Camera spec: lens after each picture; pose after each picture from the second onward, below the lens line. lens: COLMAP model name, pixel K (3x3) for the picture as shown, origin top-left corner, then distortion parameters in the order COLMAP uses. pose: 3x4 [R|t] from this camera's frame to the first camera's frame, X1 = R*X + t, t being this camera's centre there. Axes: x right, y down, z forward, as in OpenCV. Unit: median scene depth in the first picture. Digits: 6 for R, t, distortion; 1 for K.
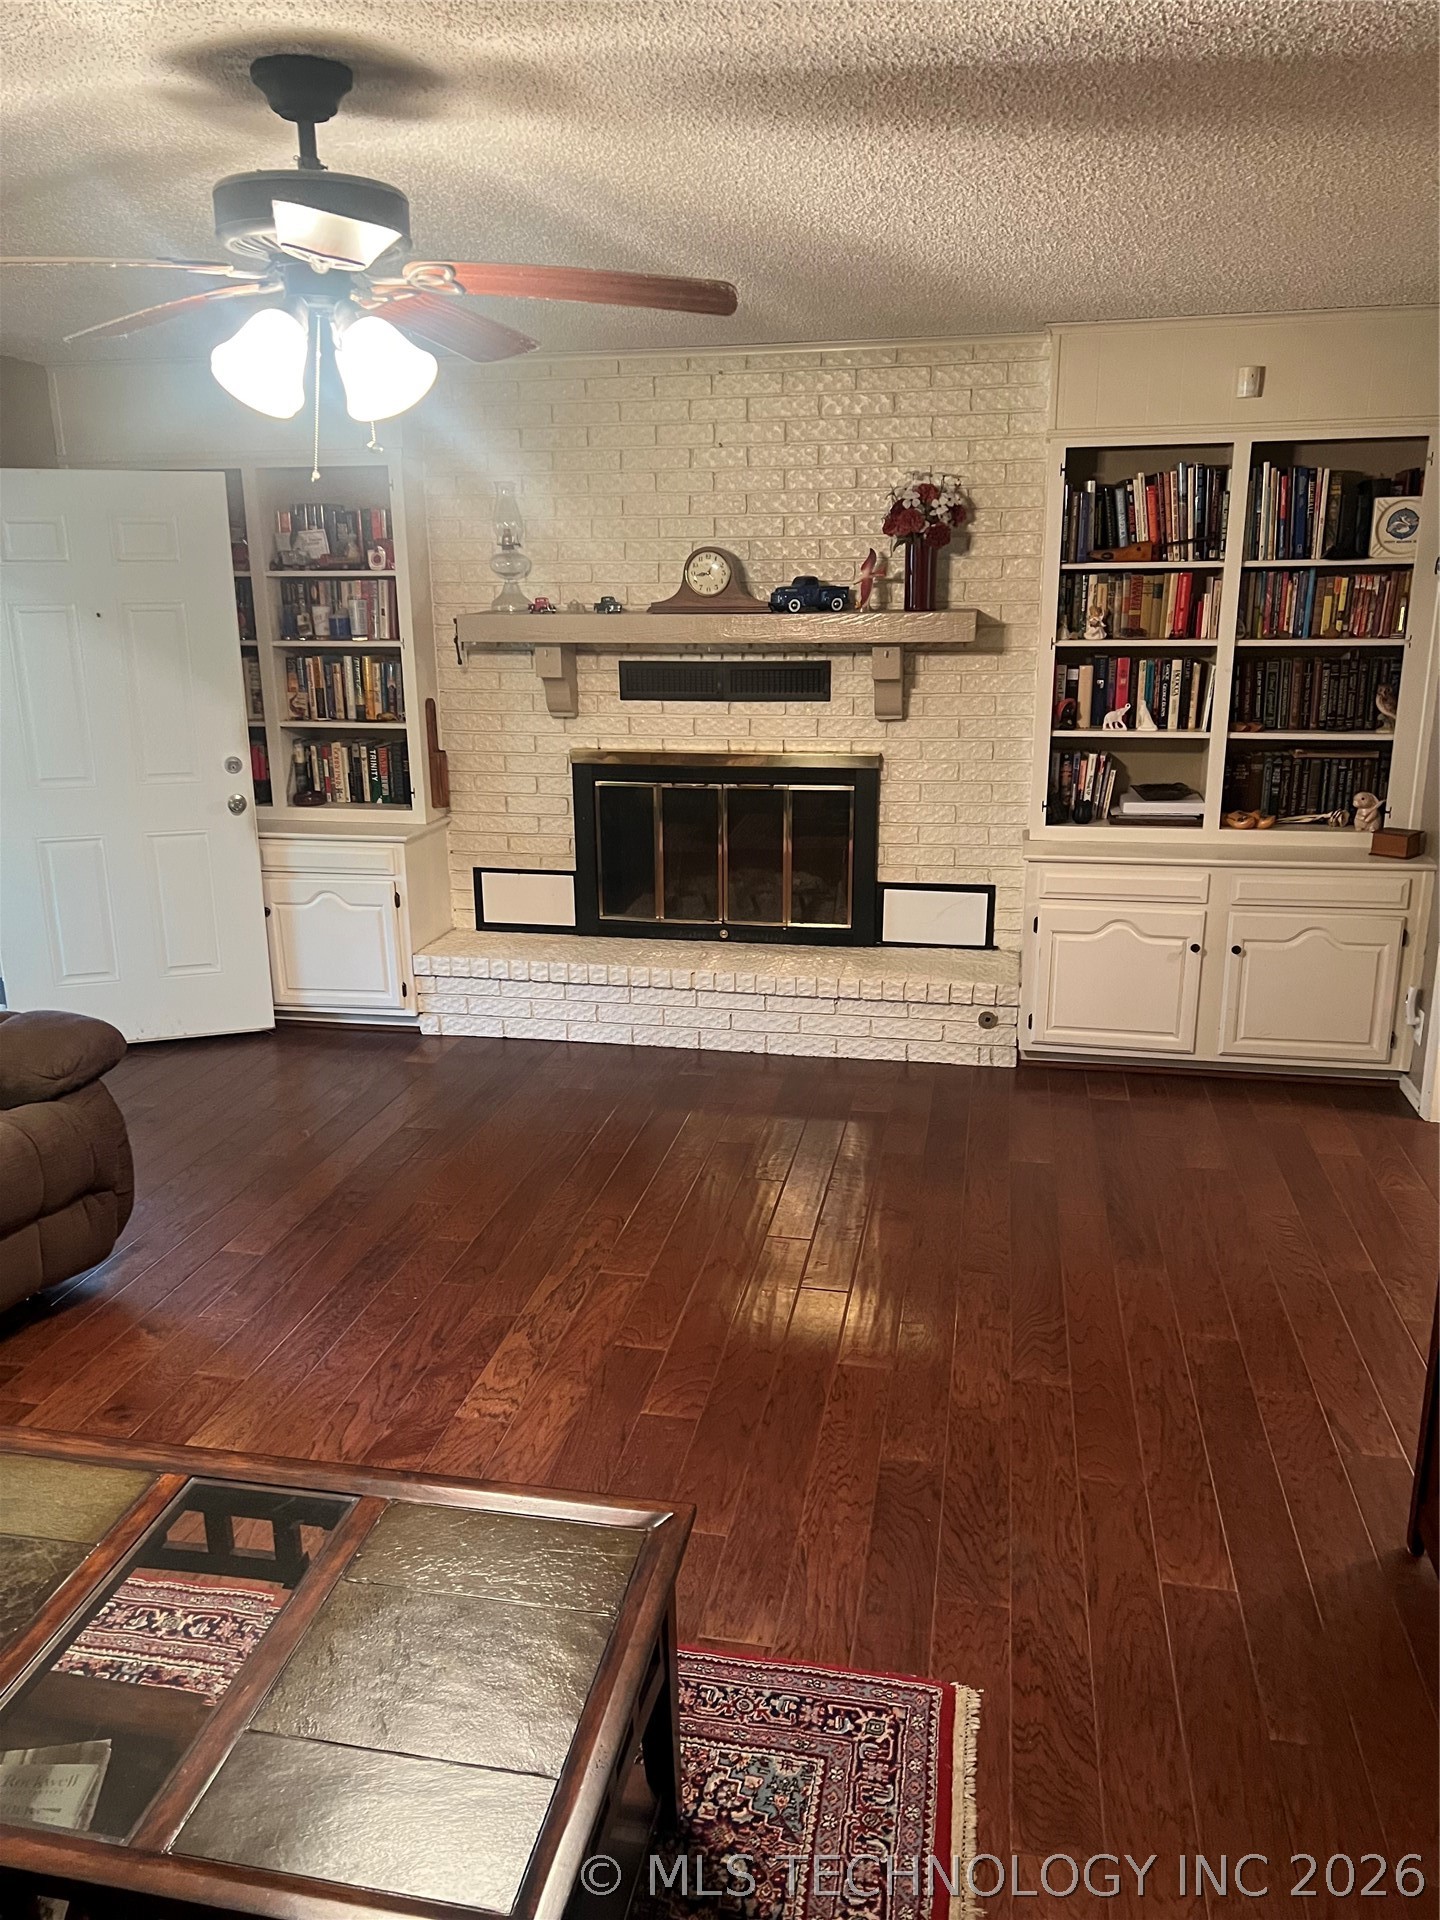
lens RADIAL K [[1416.4, 0, 714.0], [0, 1416.4, 966.7], [0, 0, 1]] dist [0.123988, -0.222443]
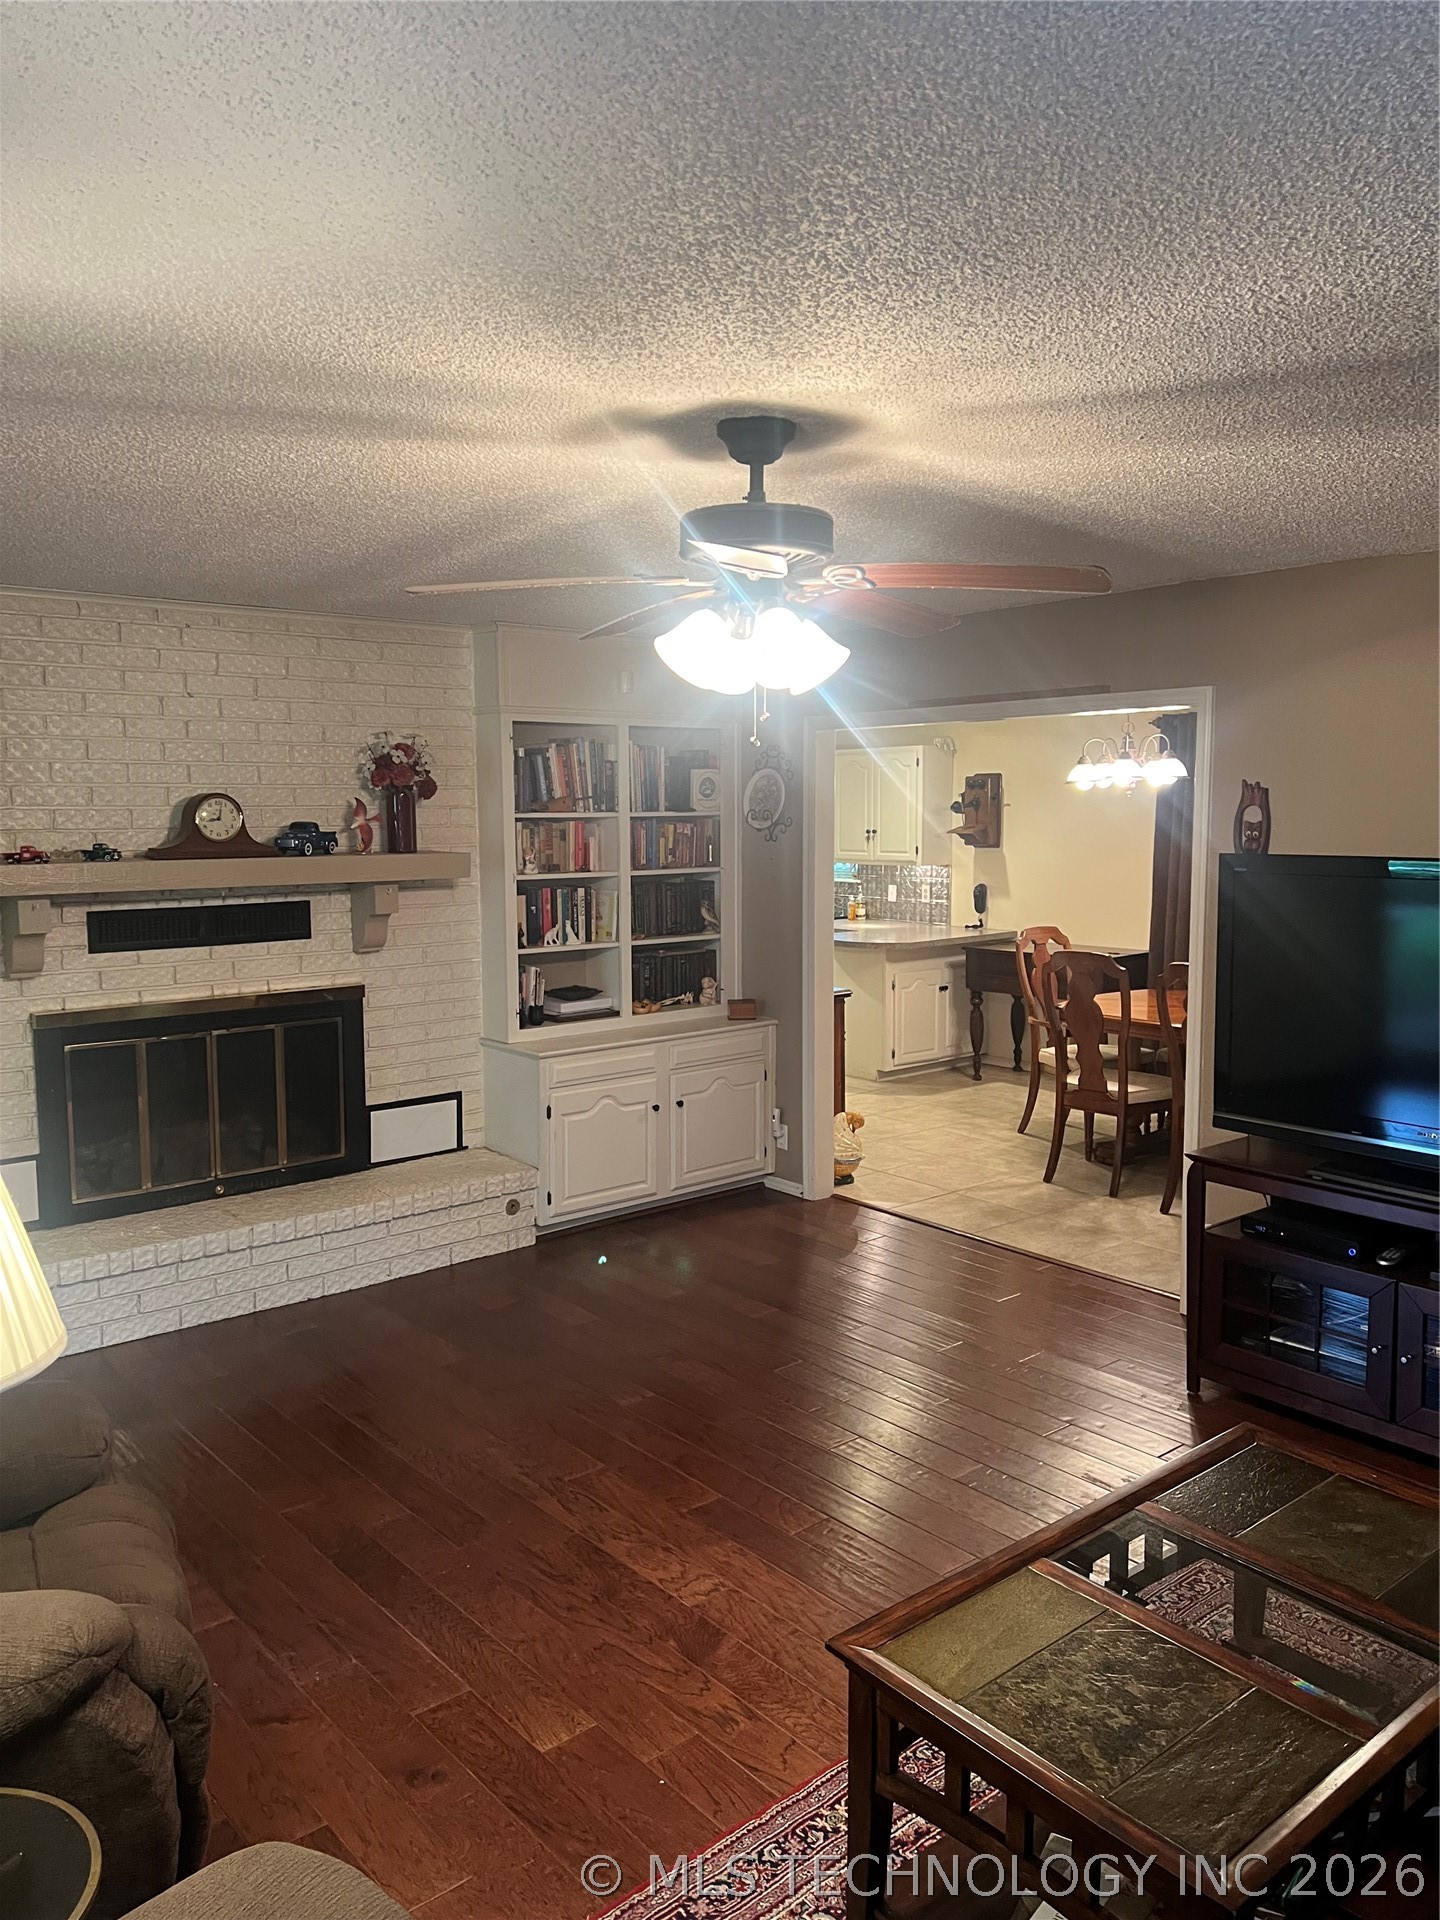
lens RADIAL K [[1416.4, 0, 714.0], [0, 1416.4, 966.7], [0, 0, 1]] dist [0.123988, -0.222443]
pose [[0.628654, -0.081832, 0.773368, -0.552453], [0.210466, 0.975241, -0.067890, -0.036754], [-0.748665, 0.205447, 0.630312, 0.141261]]
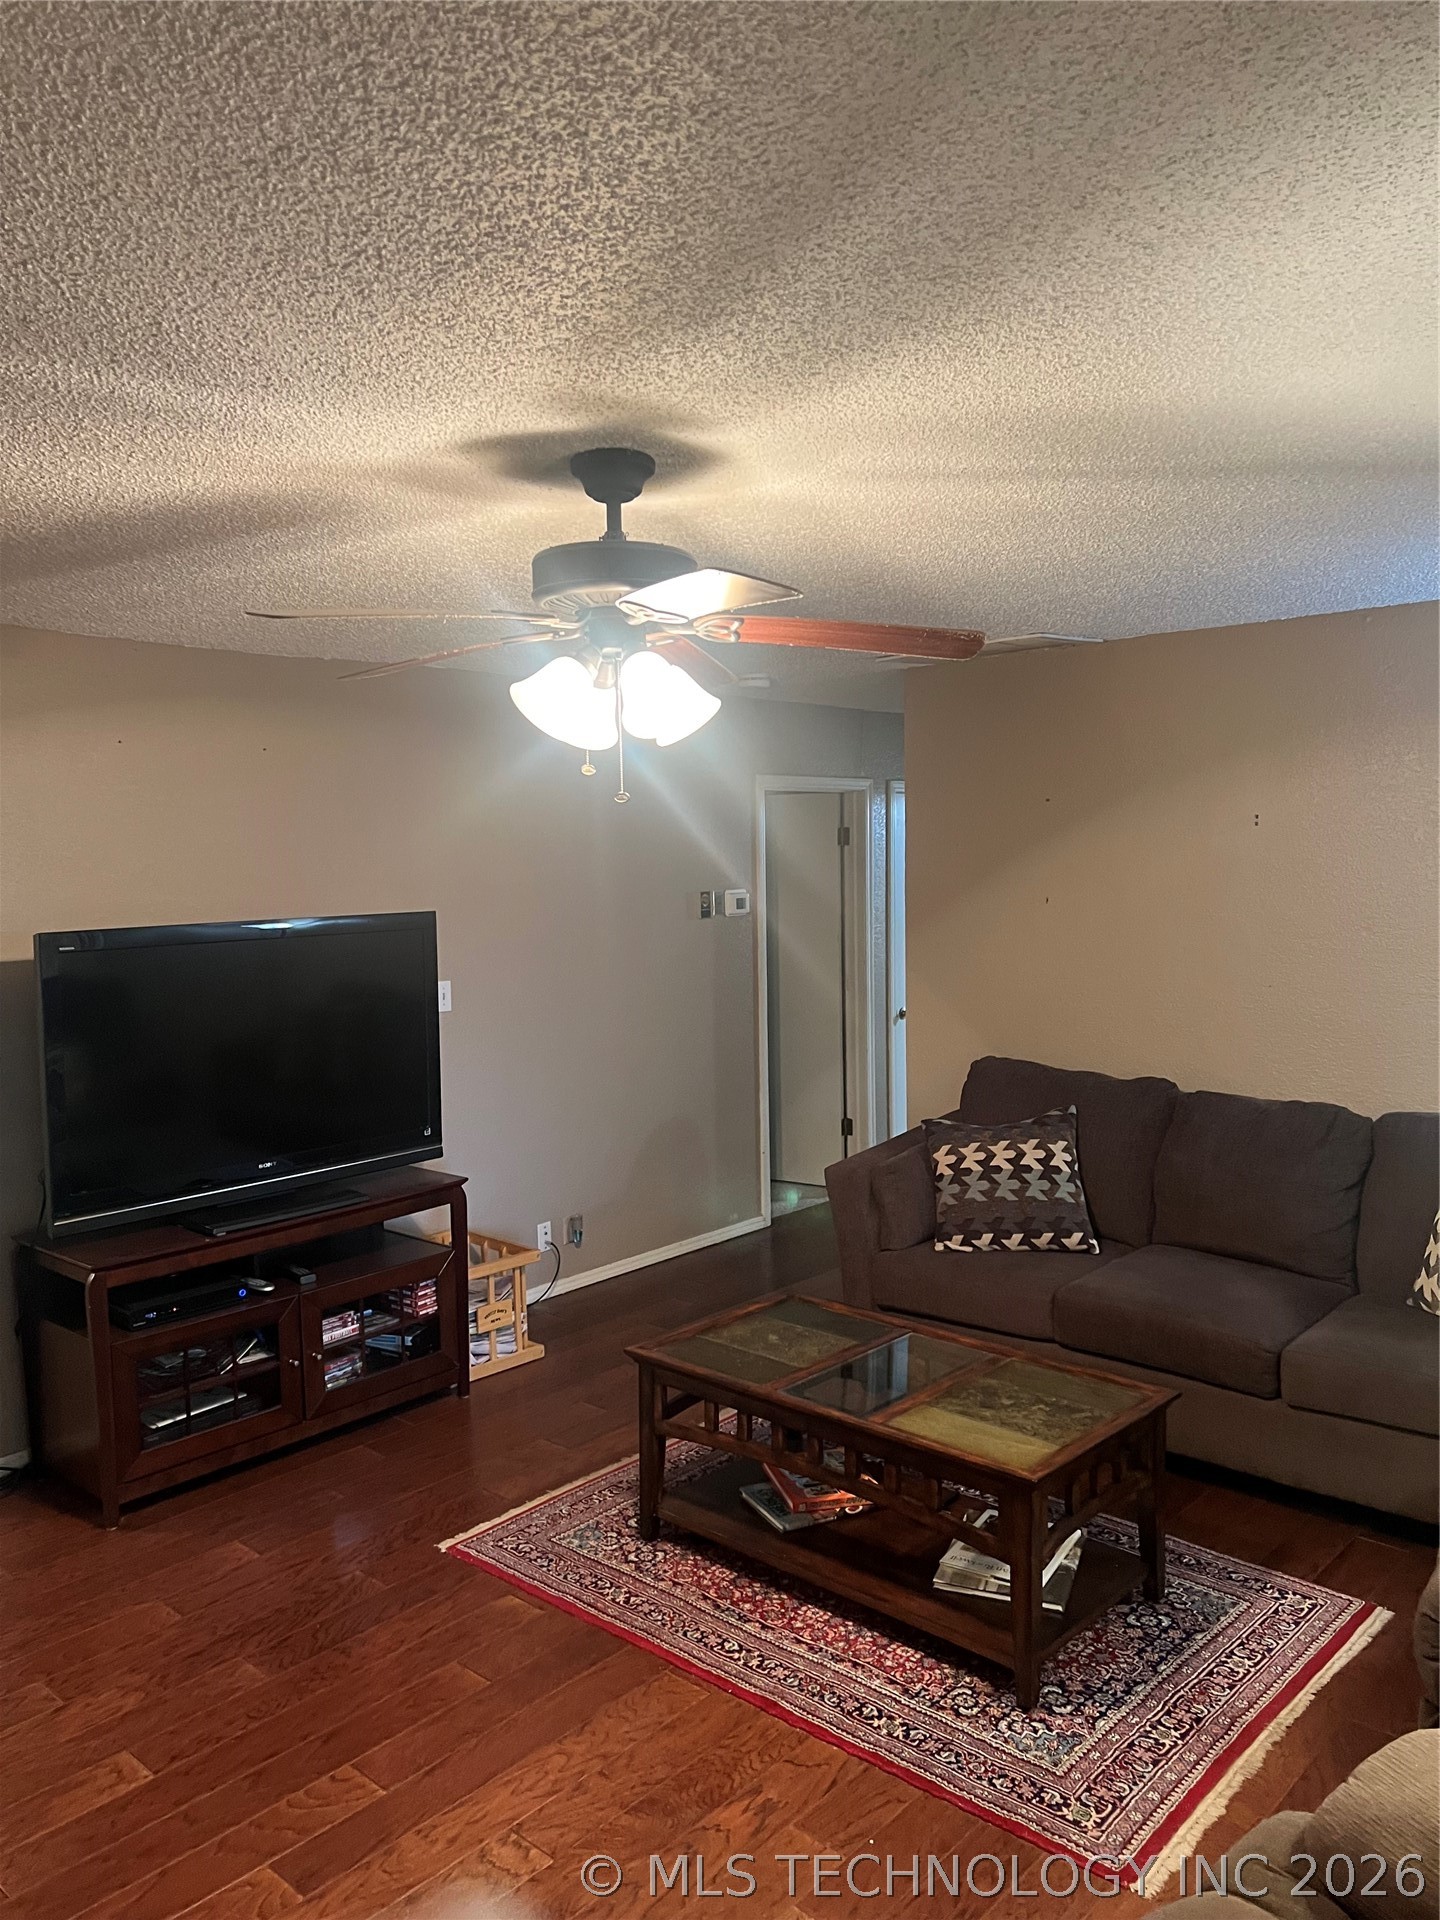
lens RADIAL K [[1416.4, 0, 714.0], [0, 1416.4, 966.7], [0, 0, 1]] dist [0.123988, -0.222443]
pose [[-0.861252, -0.025287, 0.507549, -0.392693], [0.153488, 0.939172, 0.307243, -0.246768], [-0.484445, 0.342516, -0.804982, 0.847688]]
